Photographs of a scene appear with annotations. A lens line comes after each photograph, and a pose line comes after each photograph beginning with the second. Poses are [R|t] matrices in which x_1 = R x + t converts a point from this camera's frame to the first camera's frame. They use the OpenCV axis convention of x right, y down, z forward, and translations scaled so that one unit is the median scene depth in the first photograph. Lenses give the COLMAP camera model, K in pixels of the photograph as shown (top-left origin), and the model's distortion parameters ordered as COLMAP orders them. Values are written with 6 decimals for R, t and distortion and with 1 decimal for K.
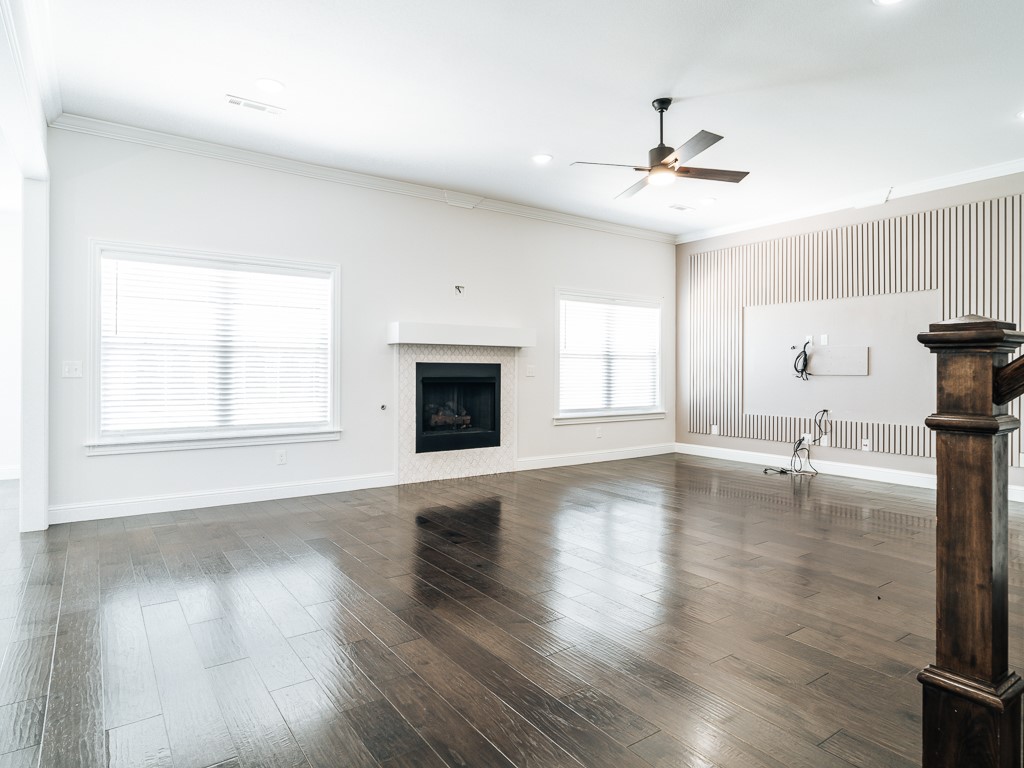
lens RADIAL K [[590.1, 0, 511.7], [0, 590.1, 364.9], [0, 0, 1]] dist [-0.014554, 0.004271]
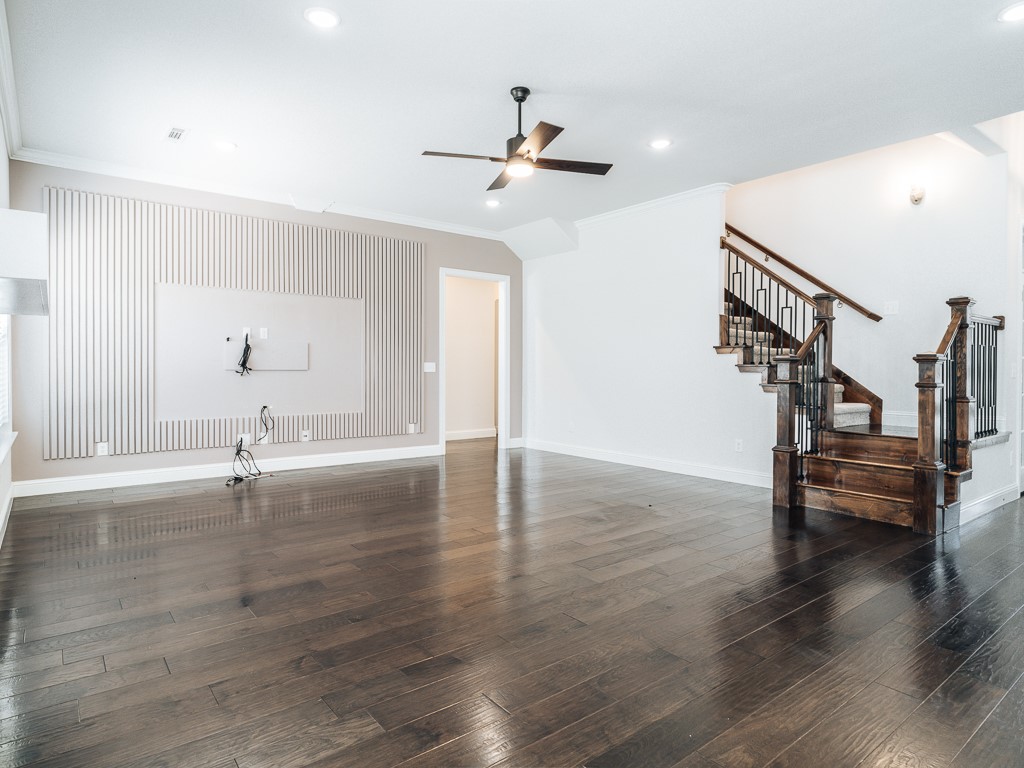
lens RADIAL K [[590.1, 0, 505.8], [0, 590.1, 374.6], [0, 0, 1]] dist [-0.014554, 0.004271]
pose [[-0.026936, -0.018421, 0.999467, -0.429899], [-0.013023, 0.999752, 0.018075, 0.001862], [-0.999552, -0.012529, -0.027169, 0.620760]]
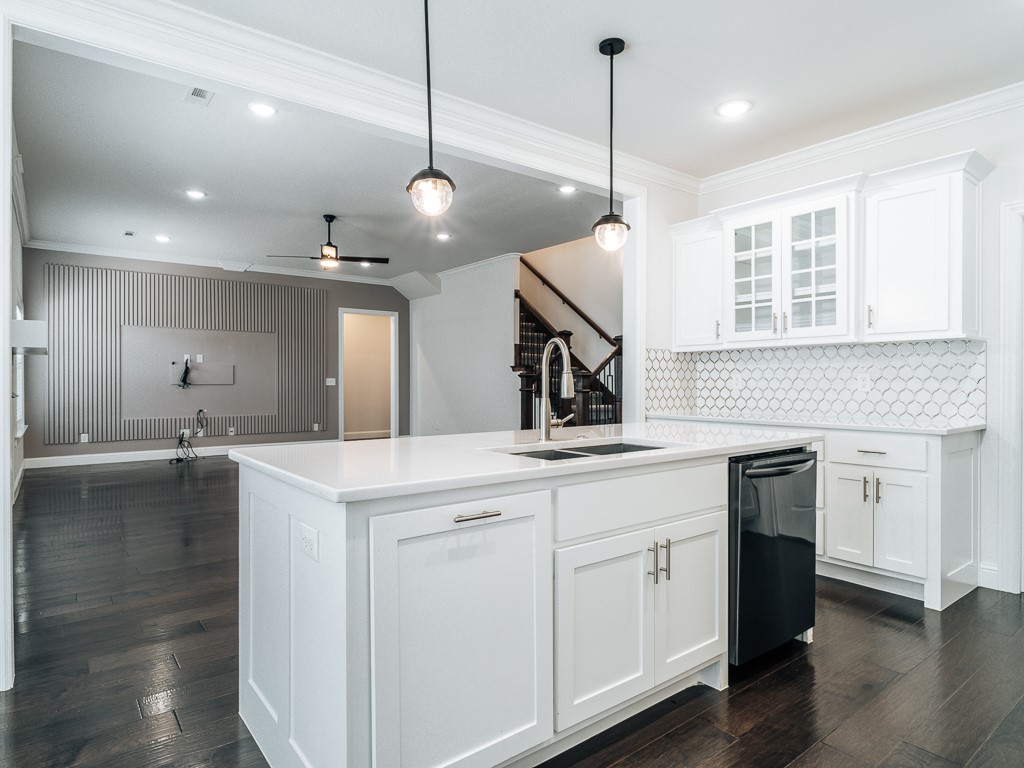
lens RADIAL K [[590.1, 0, 507.0], [0, 590.1, 383.4], [0, 0, 1]] dist [-0.014554, 0.004271]
pose [[-0.027887, -0.008790, 0.999572, -0.831529], [-0.007388, 0.999936, 0.008587, -0.002370], [-0.999584, -0.007145, -0.027950, 0.322687]]
